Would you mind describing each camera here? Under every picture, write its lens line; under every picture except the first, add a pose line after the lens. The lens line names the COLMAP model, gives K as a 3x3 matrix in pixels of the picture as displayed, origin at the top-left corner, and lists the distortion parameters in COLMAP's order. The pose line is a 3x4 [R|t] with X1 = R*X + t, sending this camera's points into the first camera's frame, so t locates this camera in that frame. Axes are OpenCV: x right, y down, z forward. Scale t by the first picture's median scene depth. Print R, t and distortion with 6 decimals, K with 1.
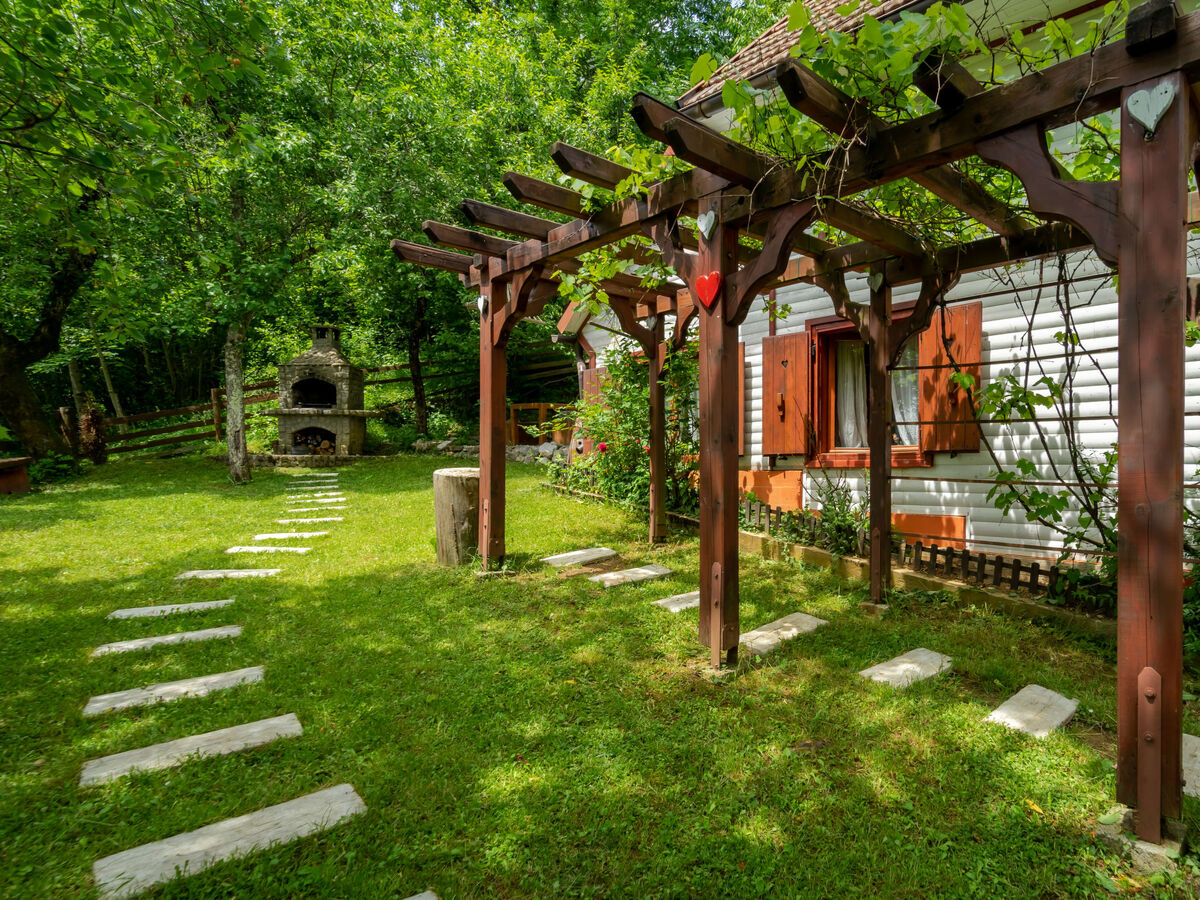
lens RADIAL K [[487.9, 0, 600.0], [0, 487.9, 450.0], [0, 0, 1]] dist [0.001136, 0.000077]
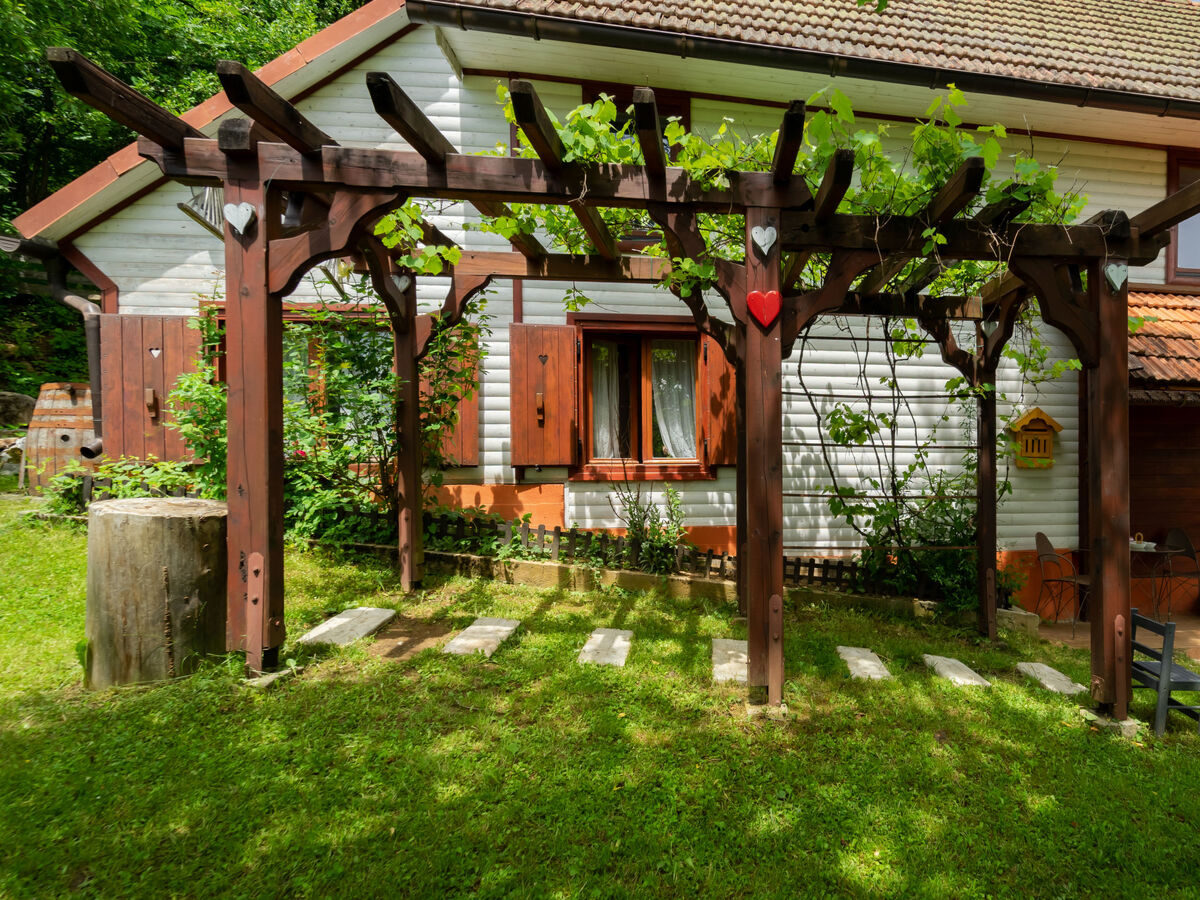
lens RADIAL K [[643.0, 0, 600.0], [0, 643.0, 450.0], [0, 0, 1]] dist [0.001824, -0.000125]
pose [[0.746147, 0.007235, 0.665742, -0.359474], [-0.008615, 0.999962, -0.001211, -0.021525], [-0.665725, -0.004832, 0.746181, 0.119597]]
